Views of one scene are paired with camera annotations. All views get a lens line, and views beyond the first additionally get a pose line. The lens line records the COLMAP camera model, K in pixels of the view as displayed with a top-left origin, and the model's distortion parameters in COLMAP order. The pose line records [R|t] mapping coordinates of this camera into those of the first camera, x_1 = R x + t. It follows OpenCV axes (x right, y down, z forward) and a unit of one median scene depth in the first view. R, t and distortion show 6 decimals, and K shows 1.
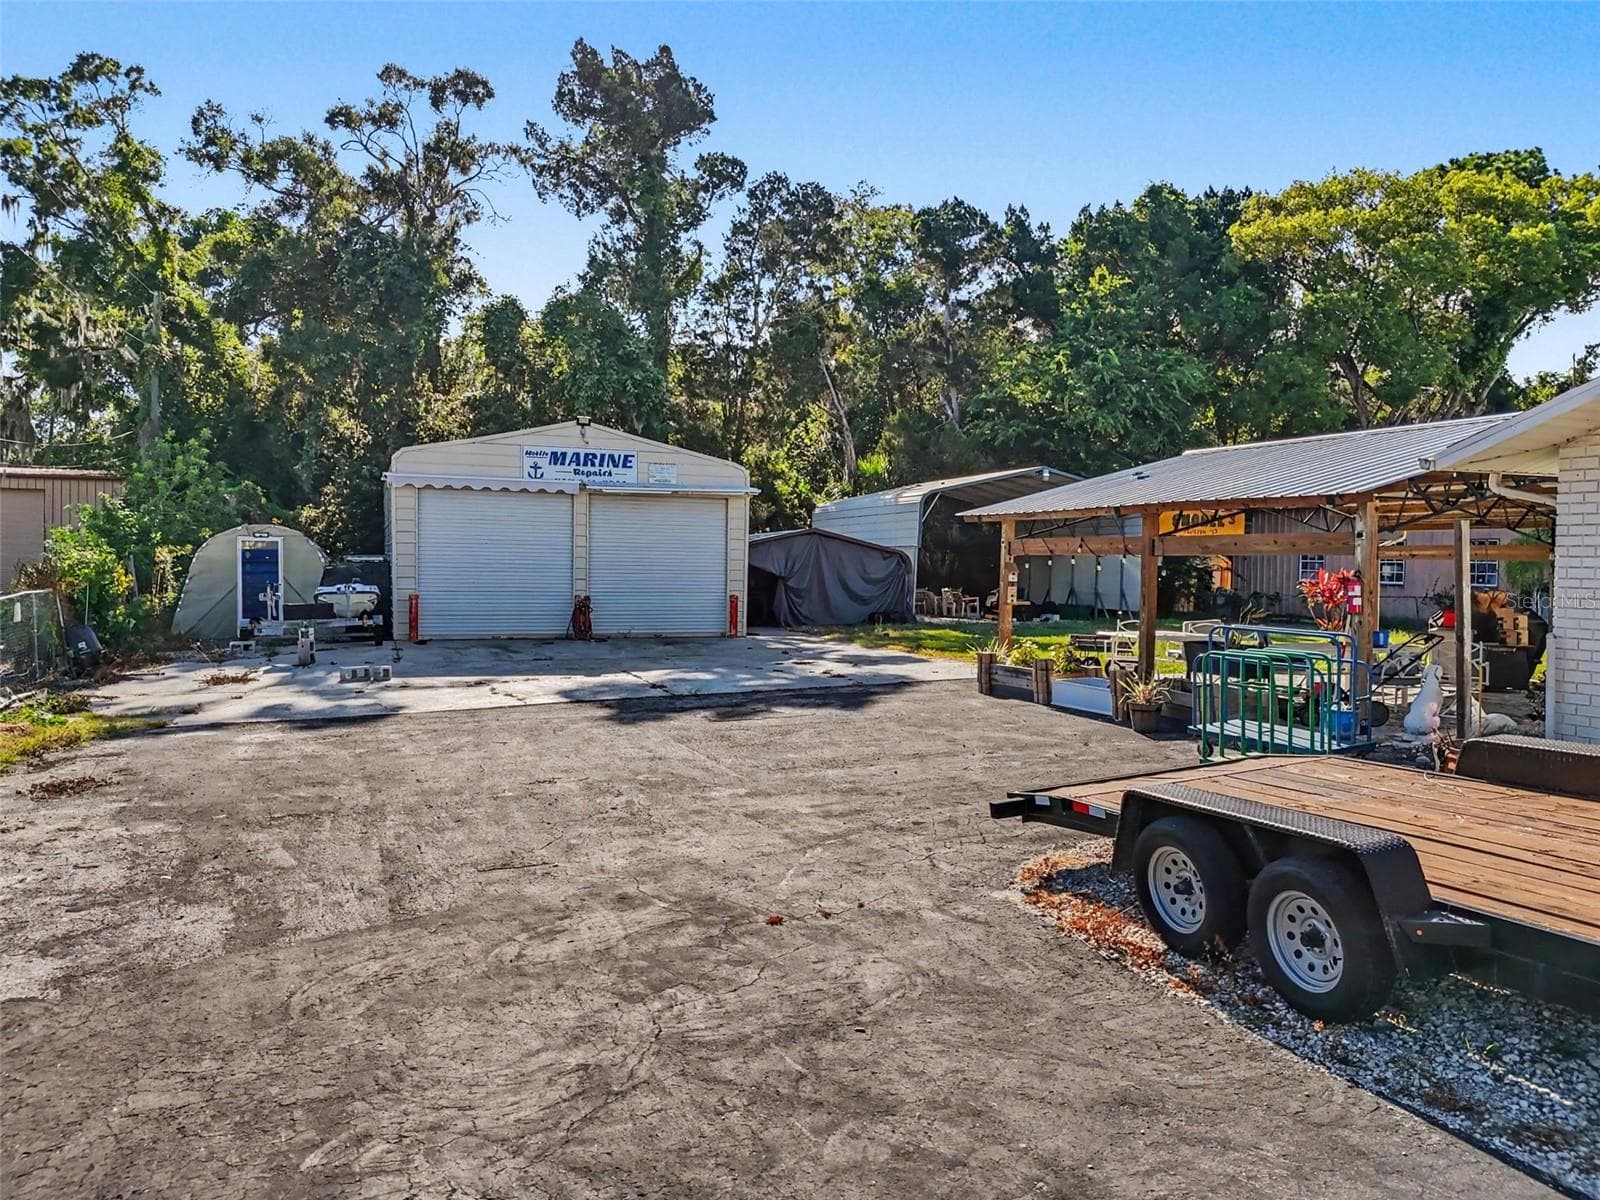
lens RADIAL K [[1172.3, 0, 800.1], [0, 1172.3, 596.5], [0, 0, 1]] dist [0.073352, -0.083083]
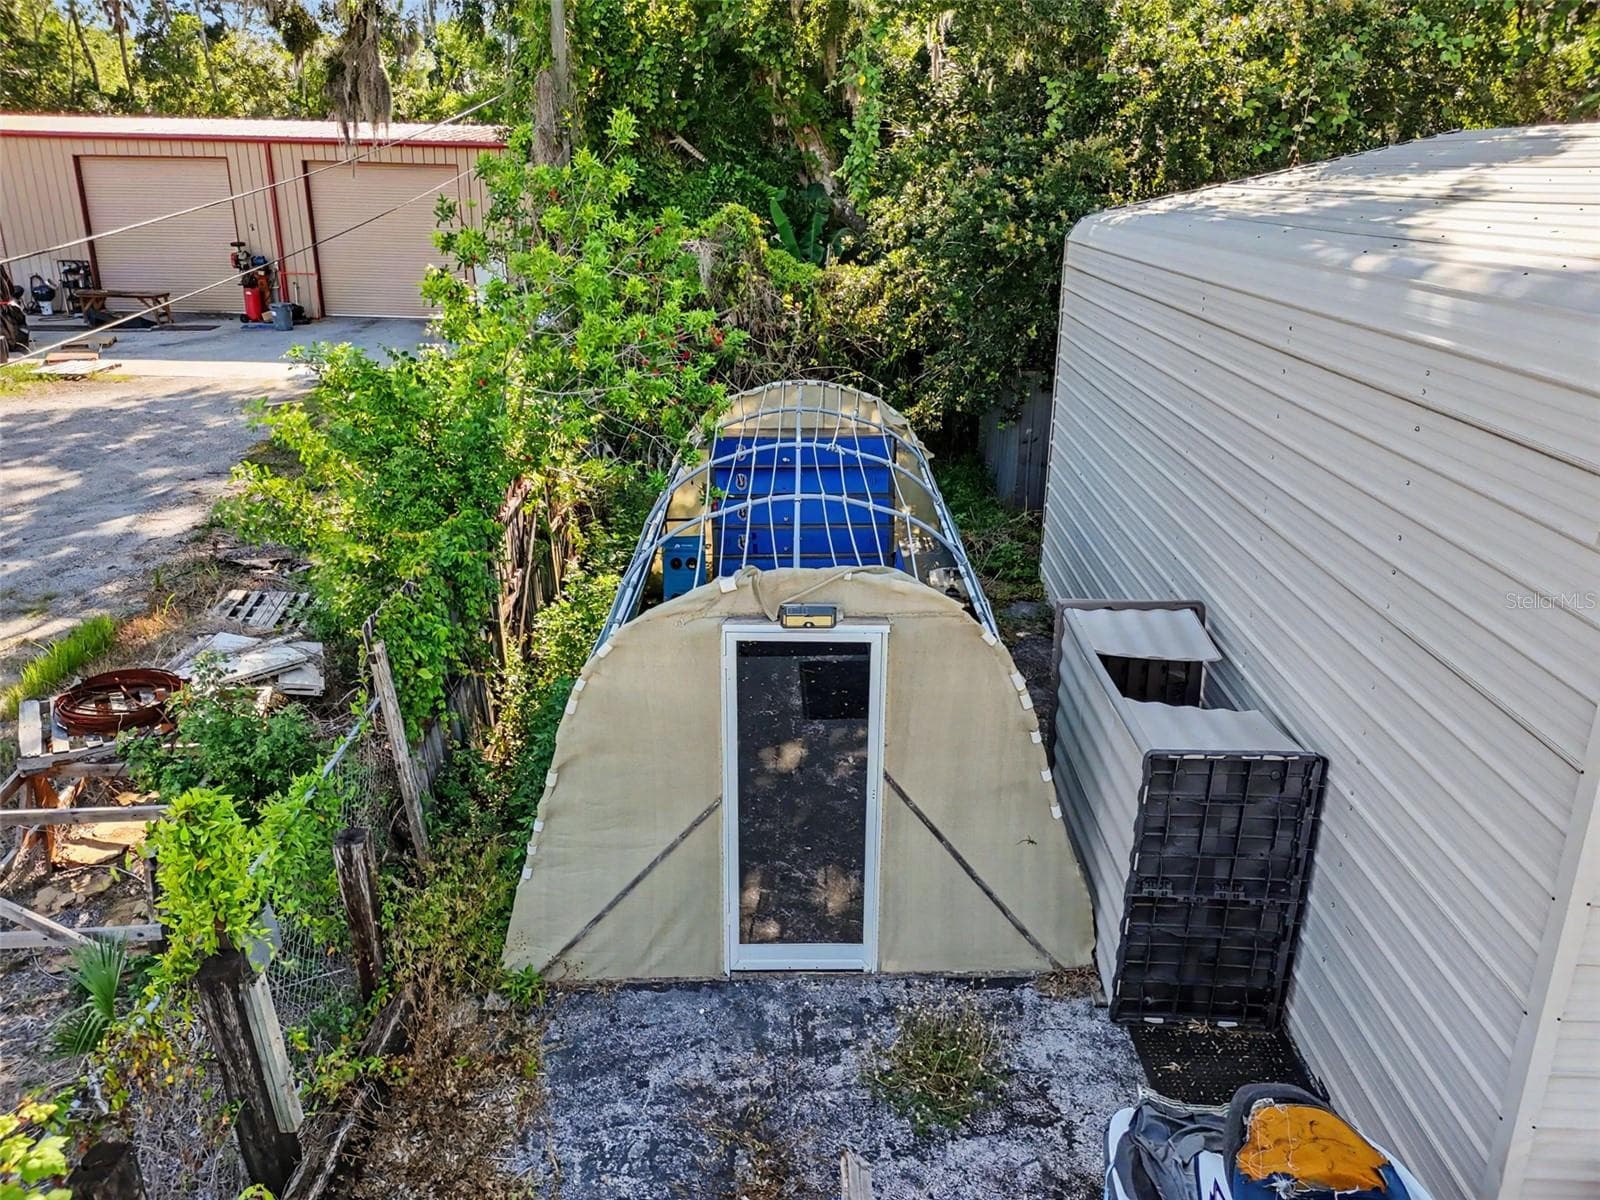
lens RADIAL K [[1188.2, 0, 789.9], [0, 1188.2, 600.9], [0, 0, 1]] dist [0.057771, -0.046599]
pose [[0.928873, 0.124225, -0.348947, -0.257897], [-0.012396, 0.951981, 0.305906, -0.089721], [0.370192, -0.279823, 0.885809, 0.541463]]
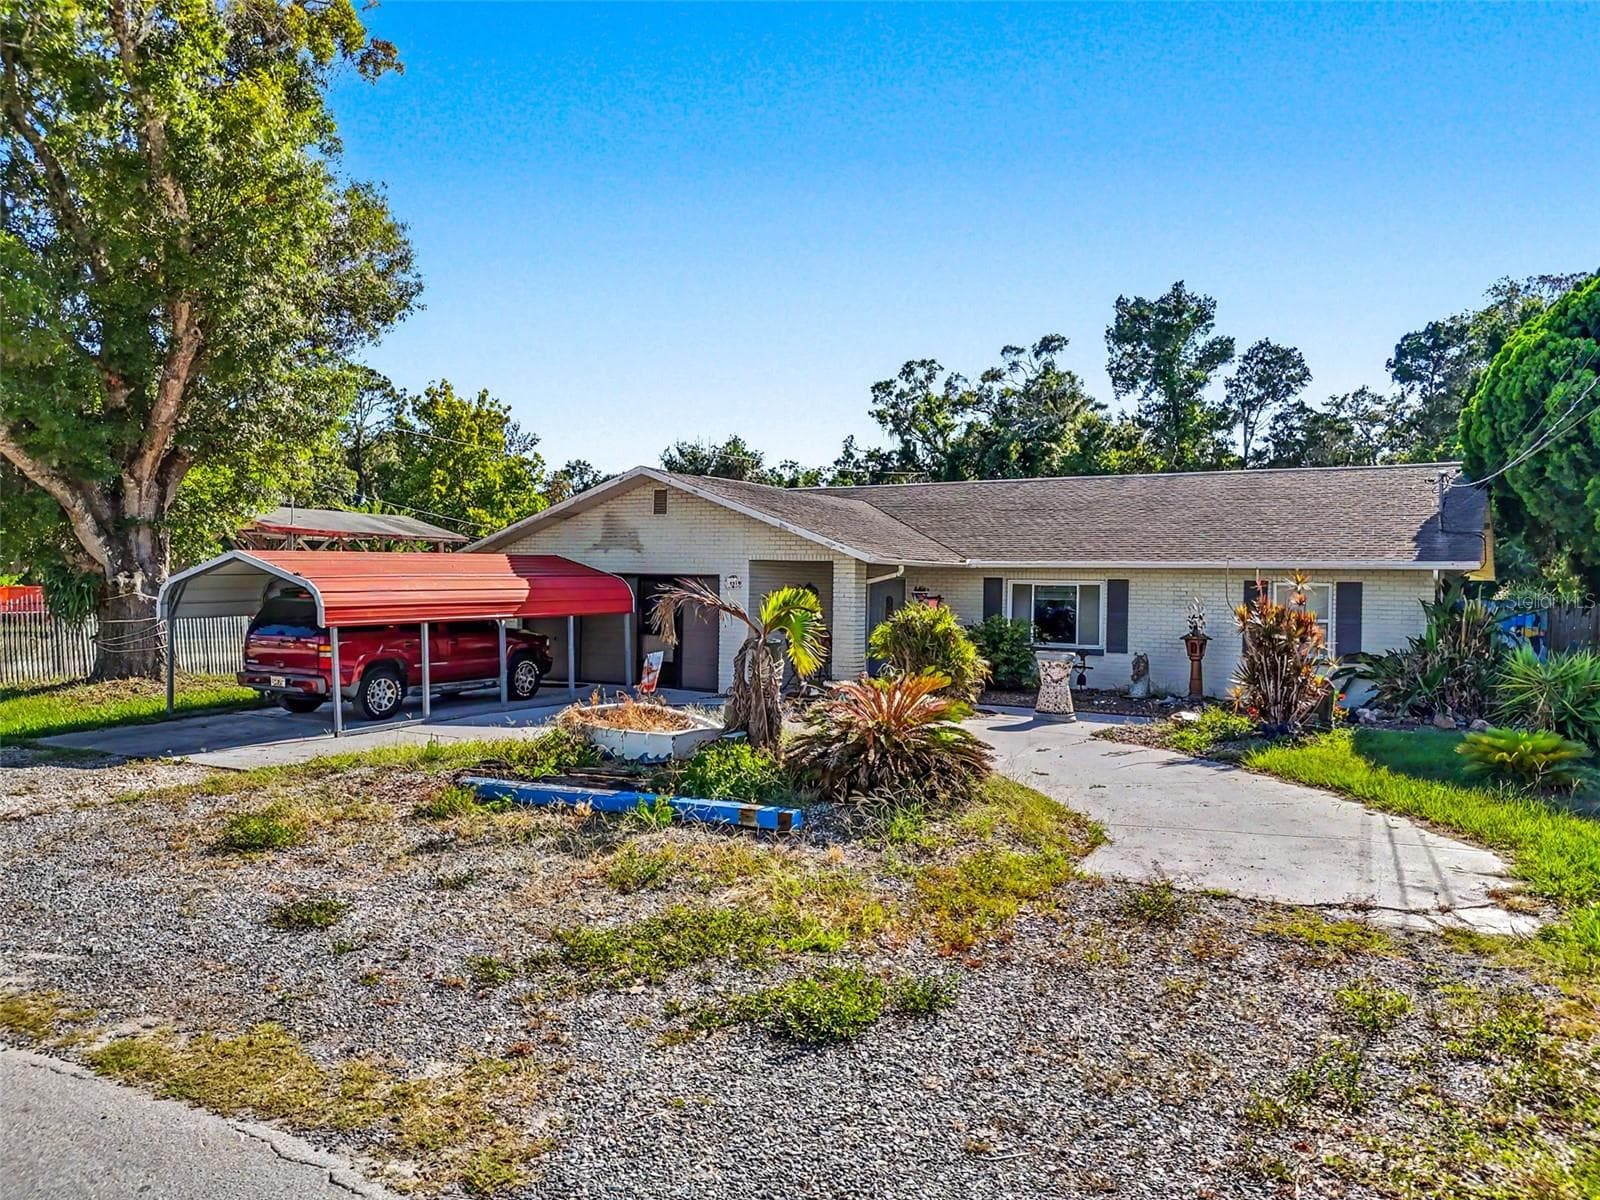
lens RADIAL K [[1178.3, 0, 790.7], [0, 1178.3, 600.2], [0, 0, 1]] dist [0.001874, -0.000251]
pose [[0.595898, 0.003387, -0.803053, 0.961381], [-0.032548, 0.999271, -0.019938, 0.016956], [0.802400, 0.038018, 0.595574, -0.400034]]
